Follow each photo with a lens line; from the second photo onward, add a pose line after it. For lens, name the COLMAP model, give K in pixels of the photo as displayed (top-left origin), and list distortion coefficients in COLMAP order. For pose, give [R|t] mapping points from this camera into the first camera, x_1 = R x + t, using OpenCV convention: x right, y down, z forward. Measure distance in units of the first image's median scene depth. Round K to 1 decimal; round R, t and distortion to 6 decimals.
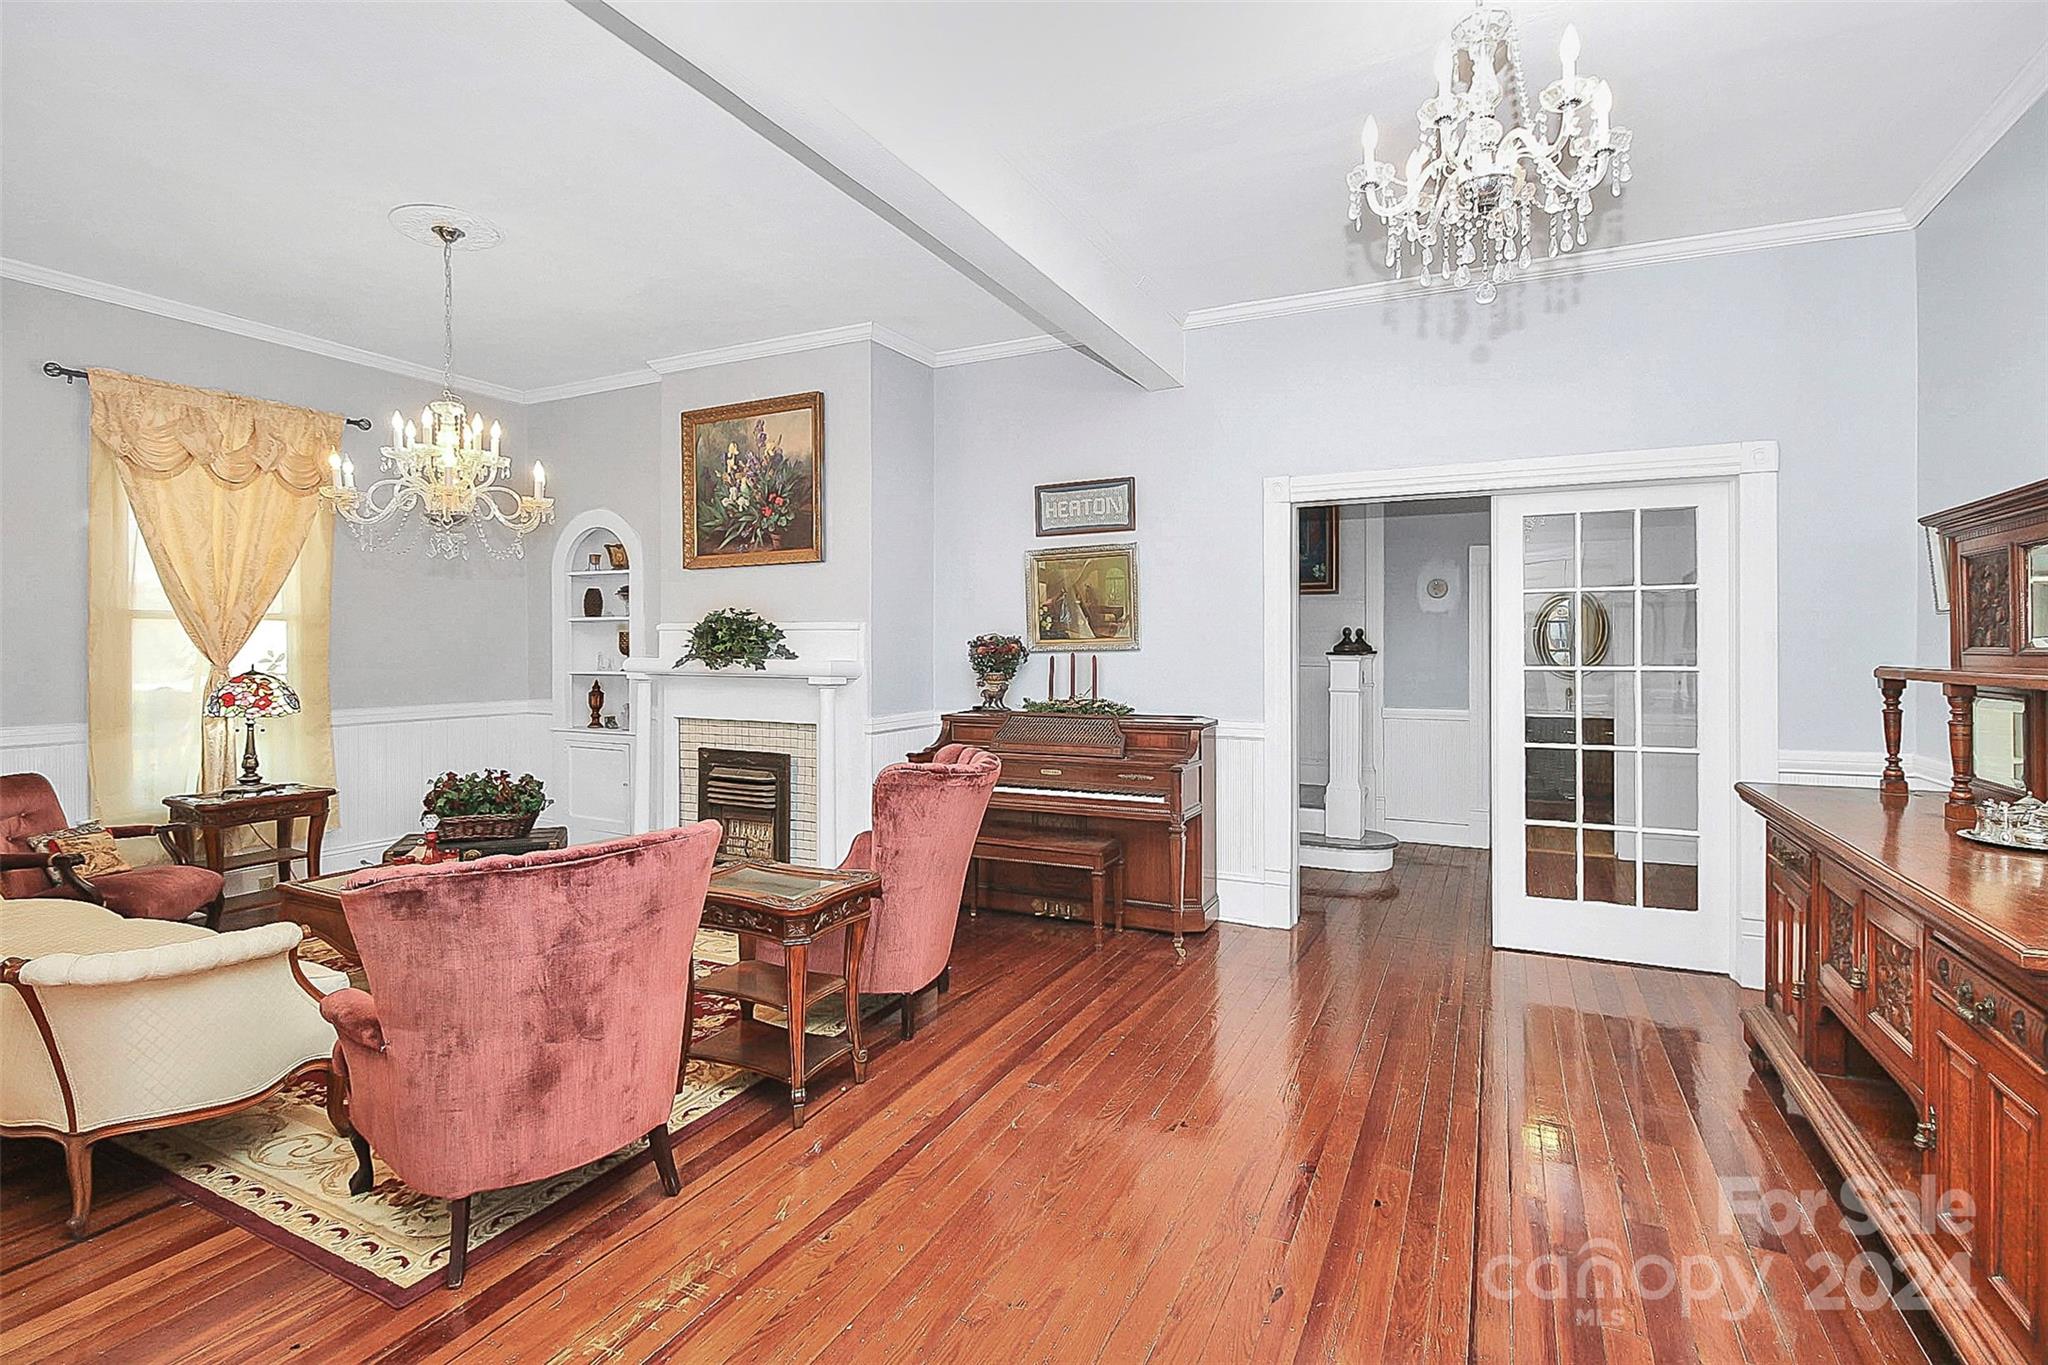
lens RADIAL K [[958.2, 0, 1015.0], [0, 958.2, 656.1], [0, 0, 1]] dist [0.000981, -0.009302]
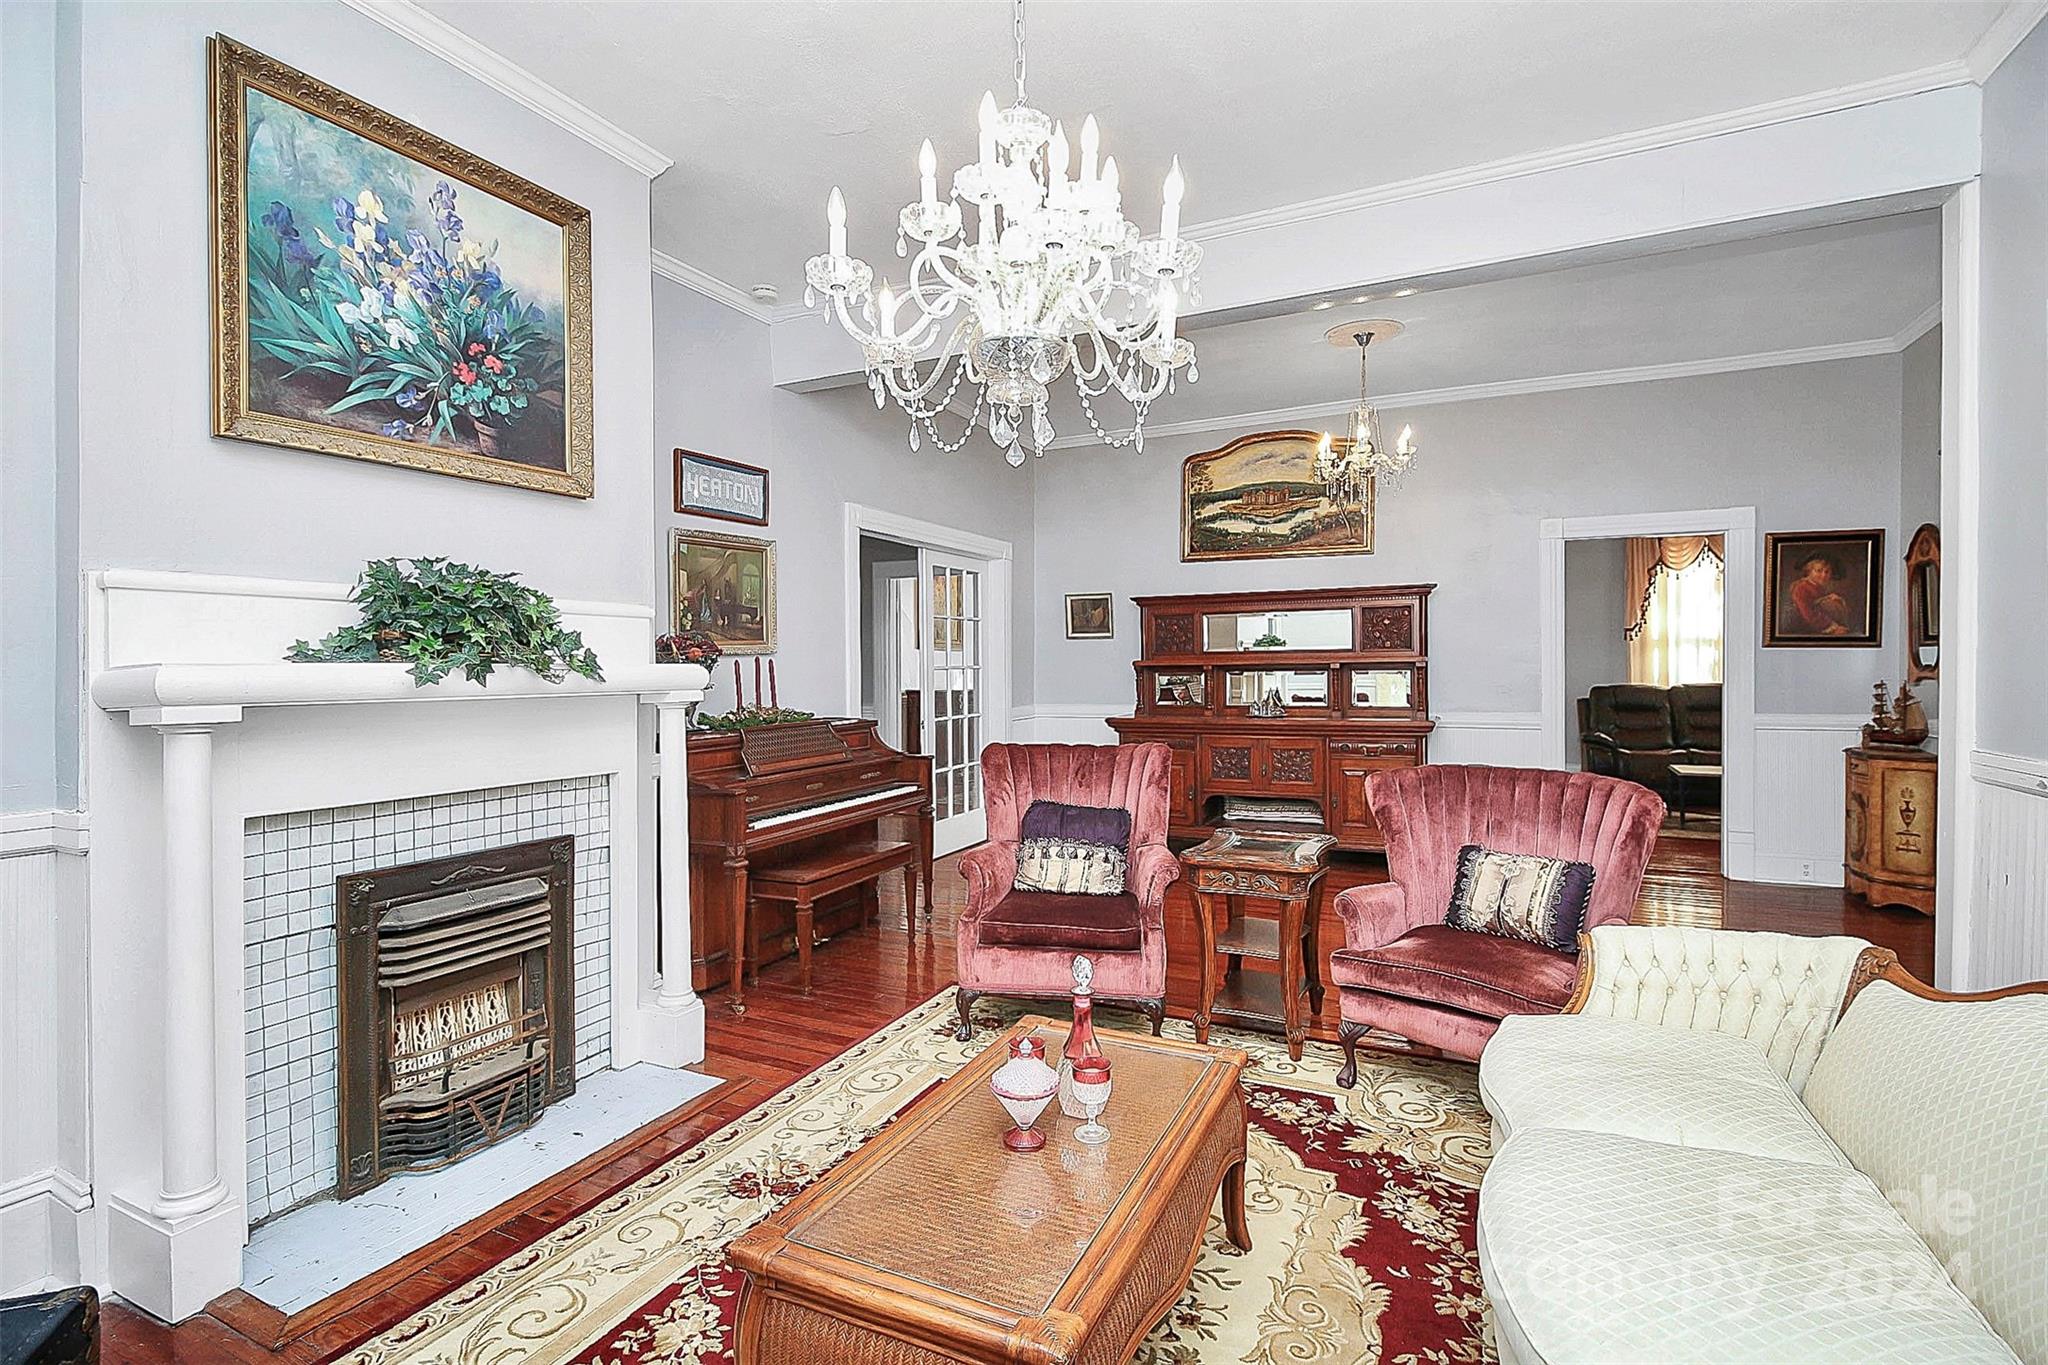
lens RADIAL K [[964.1, 0, 1024.0], [0, 964.1, 682.5], [0, 0, 1]] dist [-0.001133, -0.010486]
pose [[-0.015518, -0.016642, 0.999741, -0.786918], [0.021890, 0.999616, 0.016980, 0.010202], [-0.999640, 0.022148, -0.015147, 0.727878]]
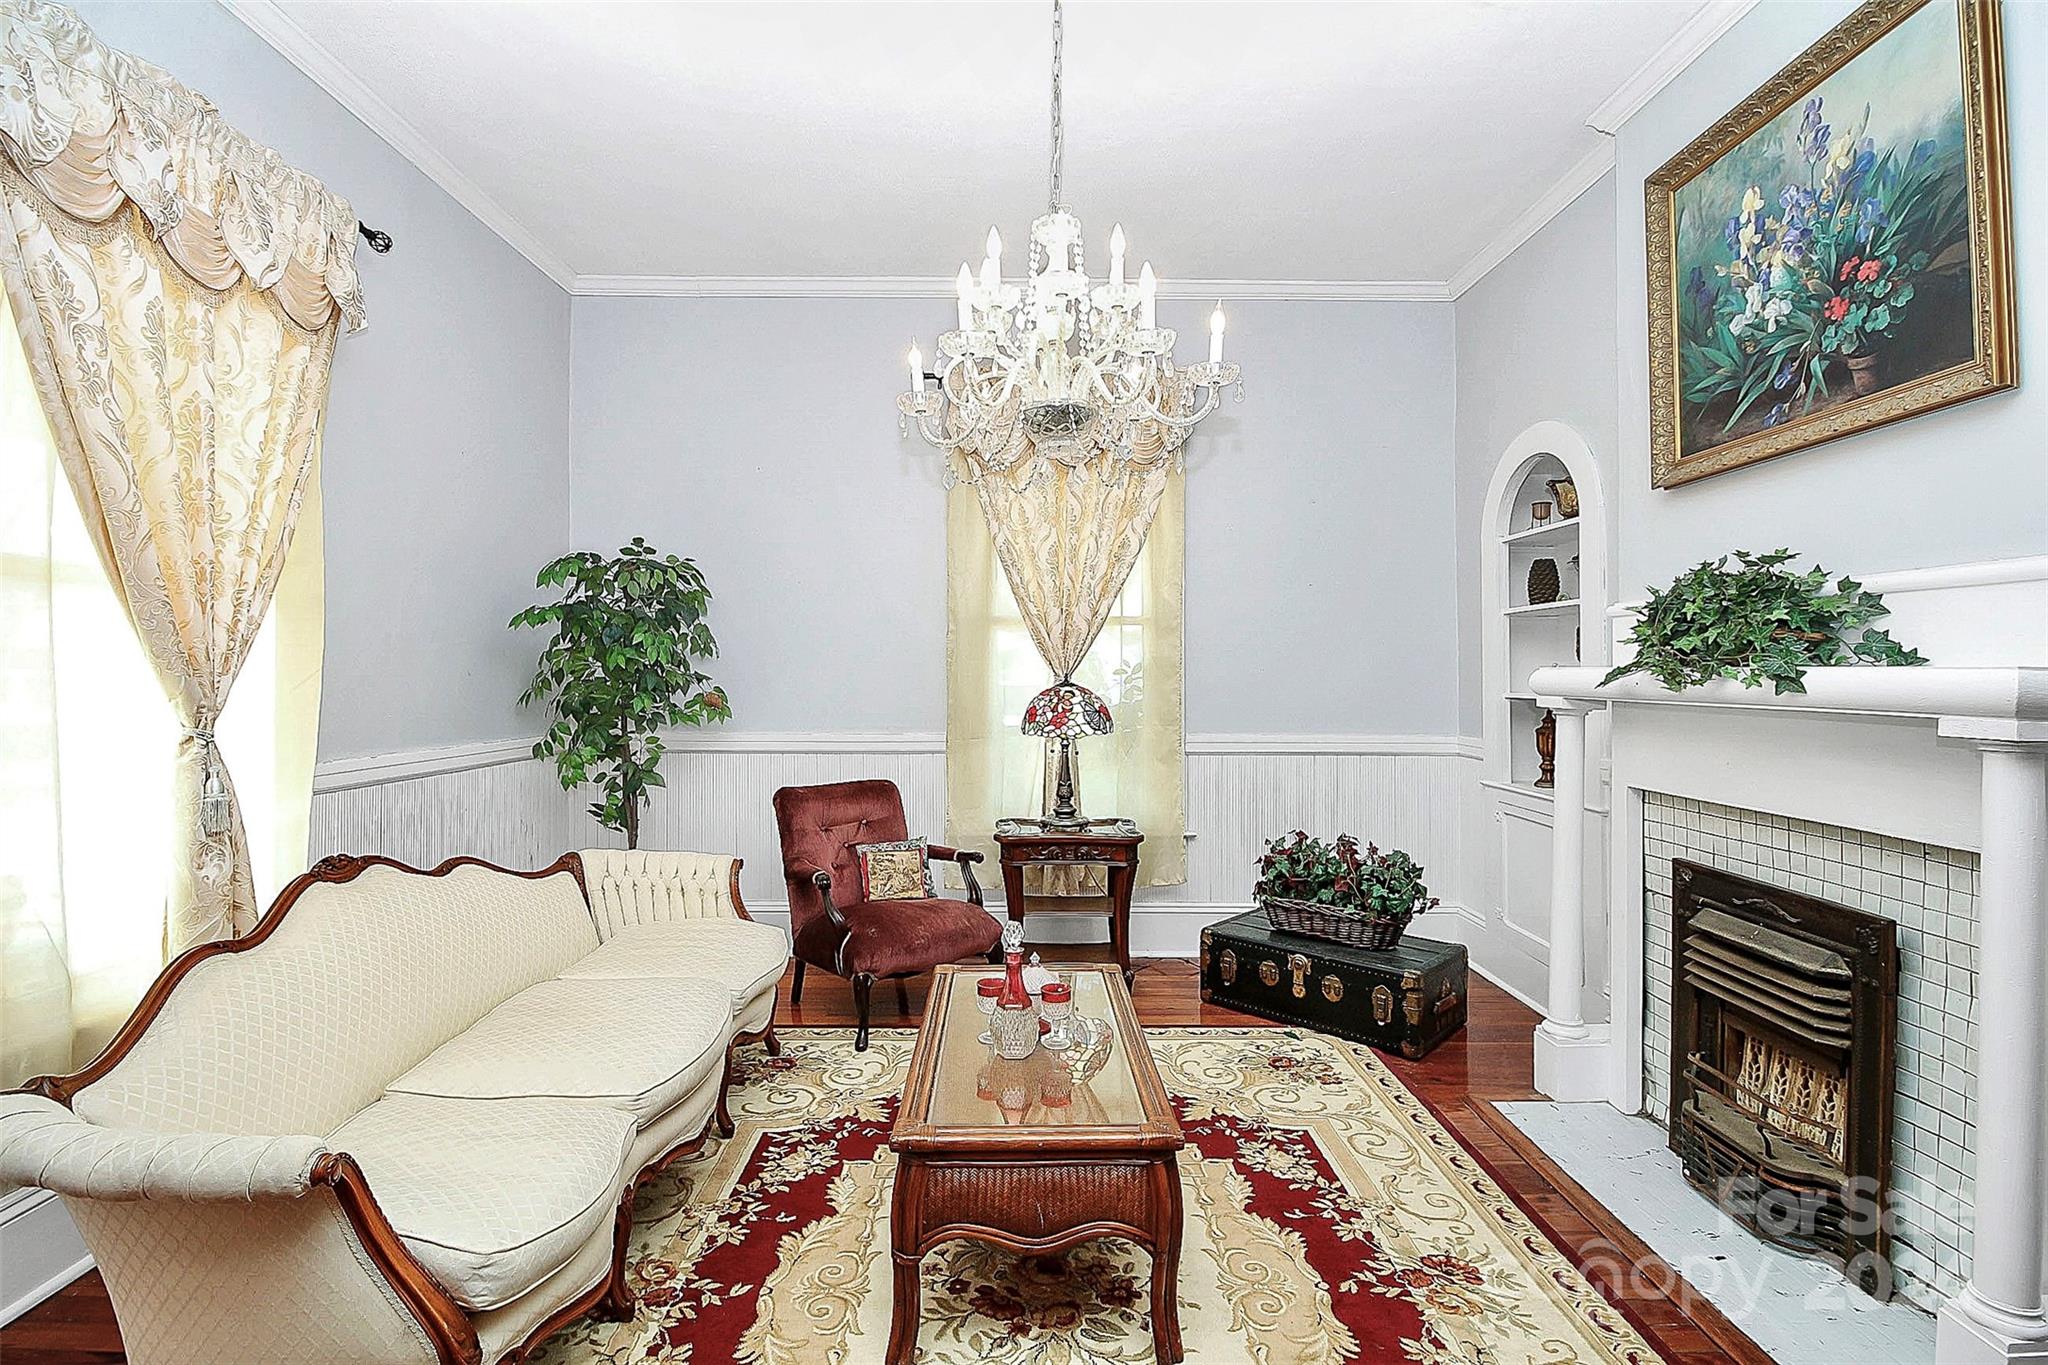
lens RADIAL K [[958.2, 0, 1015.0], [0, 958.2, 656.1], [0, 0, 1]] dist [0.000981, -0.009302]
pose [[0.445173, -0.014779, -0.895322, -0.053340], [-0.008506, 0.999749, -0.020732, 0.009392], [0.895404, 0.016844, 0.444936, 0.514564]]
